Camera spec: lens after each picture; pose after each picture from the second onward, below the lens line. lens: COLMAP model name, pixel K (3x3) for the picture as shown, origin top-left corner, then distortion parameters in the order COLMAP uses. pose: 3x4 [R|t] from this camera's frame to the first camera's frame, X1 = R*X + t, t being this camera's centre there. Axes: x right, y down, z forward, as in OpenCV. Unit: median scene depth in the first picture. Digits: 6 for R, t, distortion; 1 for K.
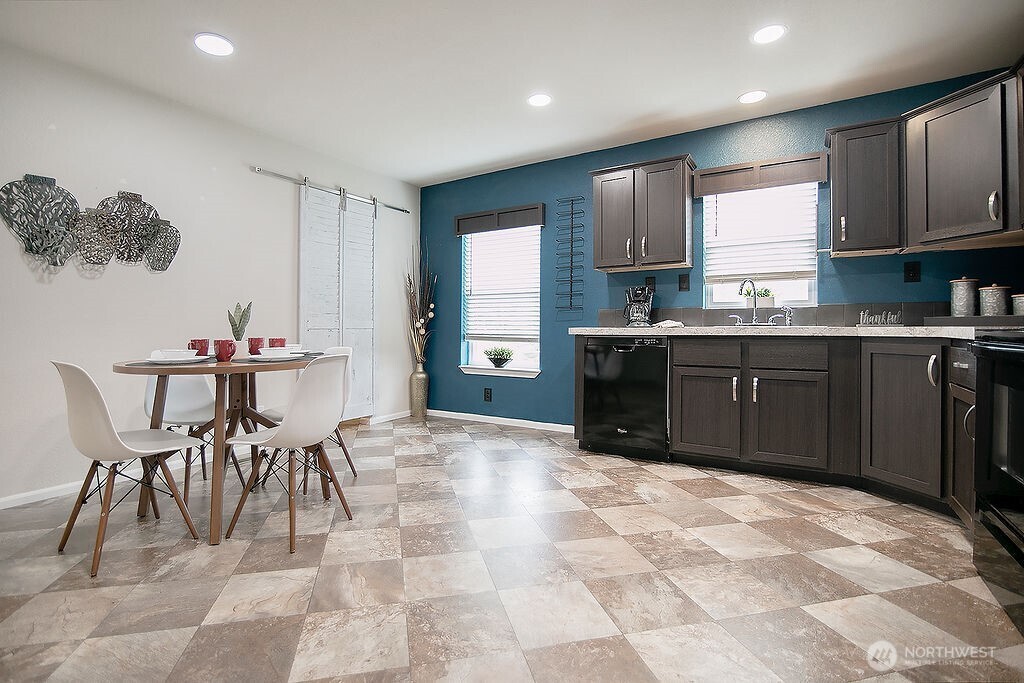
lens RADIAL K [[482.7, 0, 484.1], [0, 482.7, 337.7], [0, 0, 1]] dist [-0.018271, 0.000084]
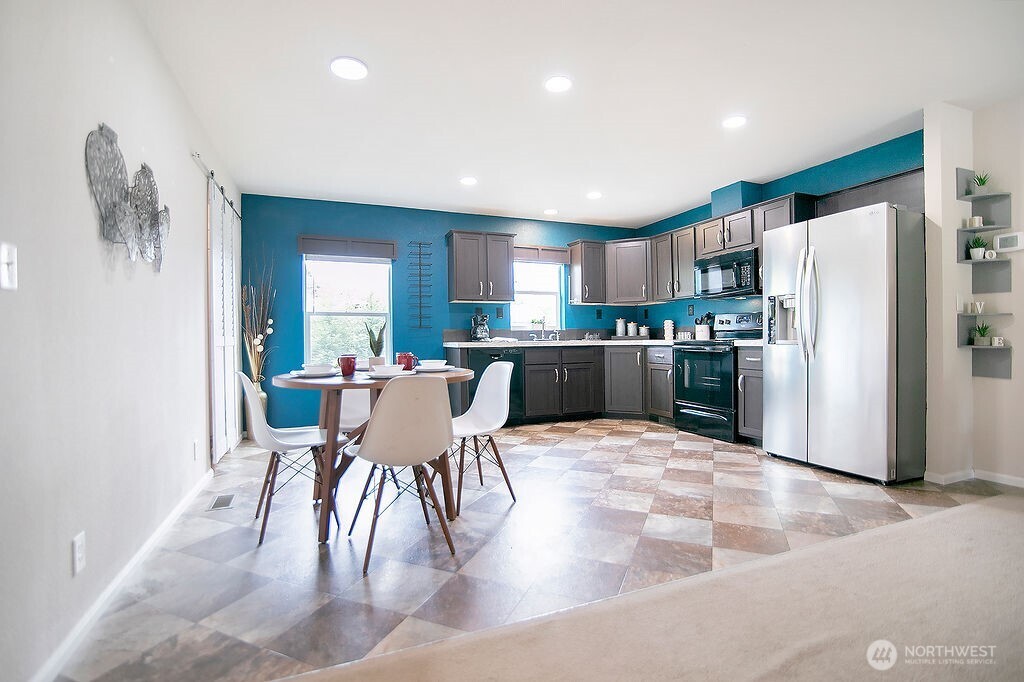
lens RADIAL K [[459.6, 0, 507.4], [0, 459.6, 360.2], [0, 0, 1]] dist [-0.016339, 0.000037]
pose [[0.567032, -0.039576, 0.822744, -1.000381], [0.026933, 0.999202, 0.029502, -0.006492], [-0.823255, 0.005431, 0.567646, 0.168782]]
